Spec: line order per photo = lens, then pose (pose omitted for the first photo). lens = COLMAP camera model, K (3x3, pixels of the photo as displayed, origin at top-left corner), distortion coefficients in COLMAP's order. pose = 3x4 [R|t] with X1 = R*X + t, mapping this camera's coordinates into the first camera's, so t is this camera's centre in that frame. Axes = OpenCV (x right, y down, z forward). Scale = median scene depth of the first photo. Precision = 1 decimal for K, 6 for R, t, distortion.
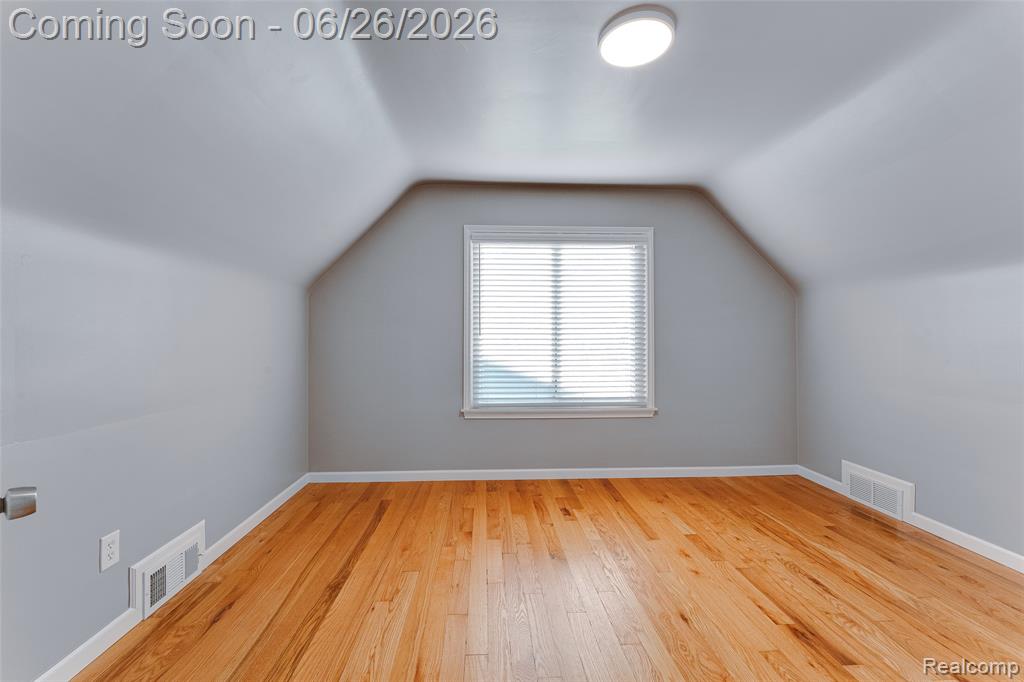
lens RADIAL K [[417.9, 0, 507.7], [0, 417.9, 336.7], [0, 0, 1]] dist [-0.000640, -0.000126]
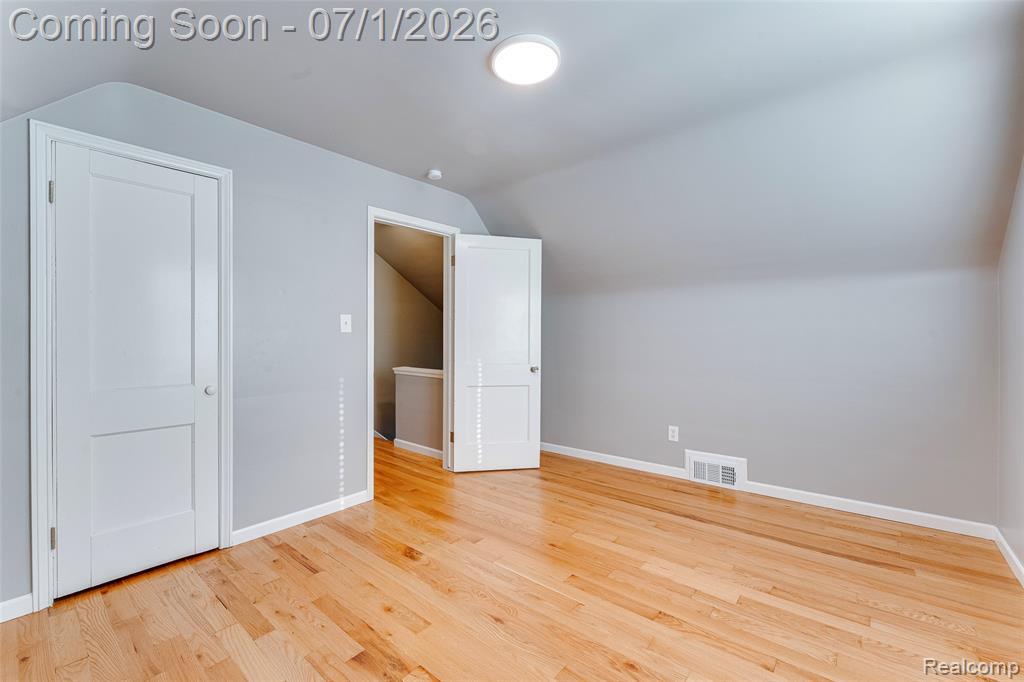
lens RADIAL K [[417.9, 0, 508.0], [0, 417.9, 339.2], [0, 0, 1]] dist [-0.000640, -0.000126]
pose [[-0.679532, 0.009083, -0.733589, 1.032569], [0.012435, 0.999922, 0.000863, 0.002787], [0.733540, -0.008536, -0.679592, 1.548612]]
